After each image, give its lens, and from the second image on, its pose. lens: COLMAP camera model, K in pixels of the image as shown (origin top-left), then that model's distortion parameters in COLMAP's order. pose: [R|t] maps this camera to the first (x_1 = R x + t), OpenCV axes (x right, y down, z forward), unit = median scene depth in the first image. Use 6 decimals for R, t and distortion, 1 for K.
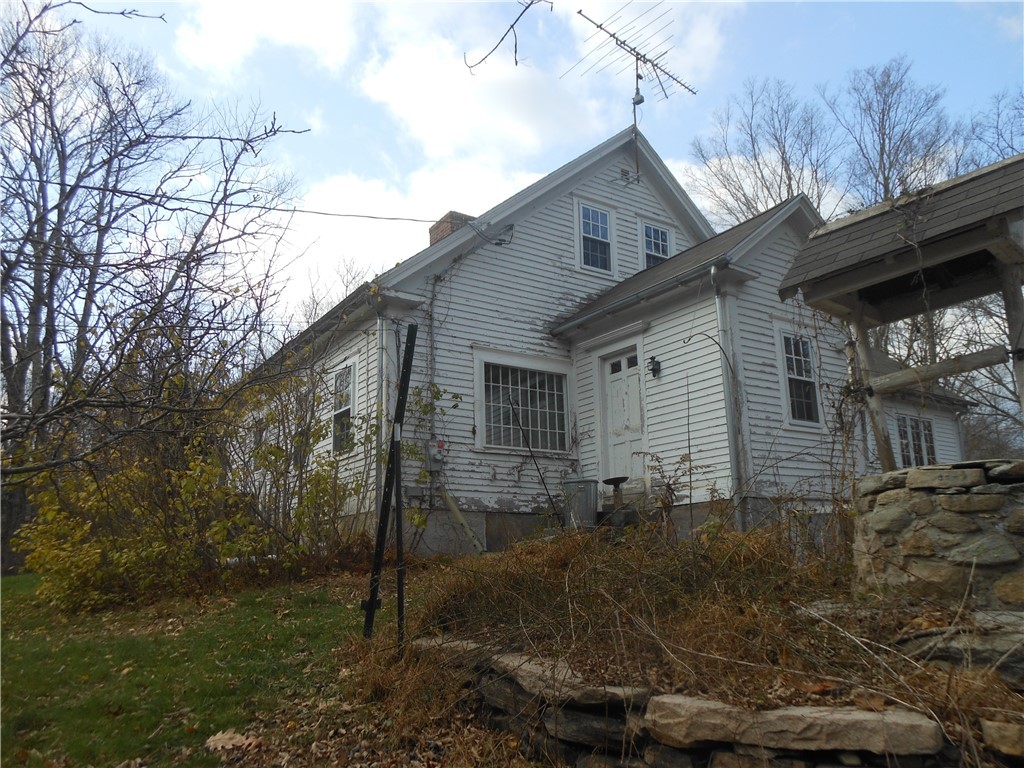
lens RADIAL K [[768.6, 0, 512.0], [0, 768.6, 384.0], [0, 0, 1]] dist [0.046393, 0.000402]
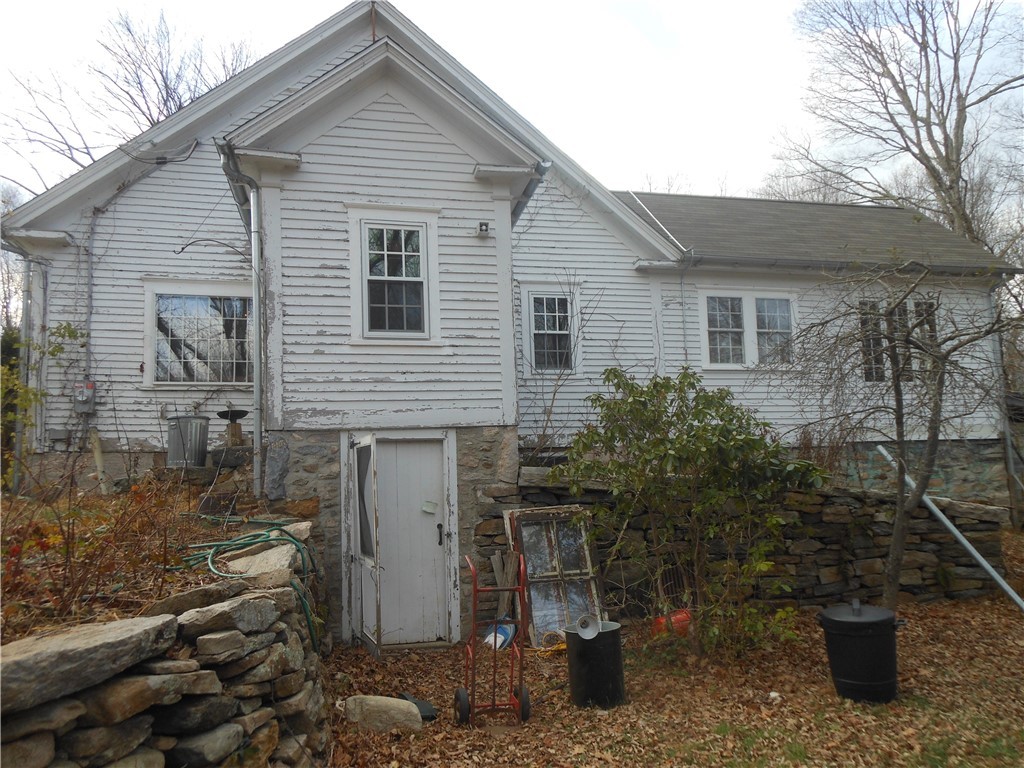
lens RADIAL K [[768.6, 0, 512.0], [0, 768.6, 384.0], [0, 0, 1]] dist [0.046393, 0.000402]
pose [[0.926283, -0.053633, -0.372992, 0.735438], [0.089056, 0.992937, 0.078385, 0.046246], [0.366153, -0.105824, 0.924518, 0.280209]]
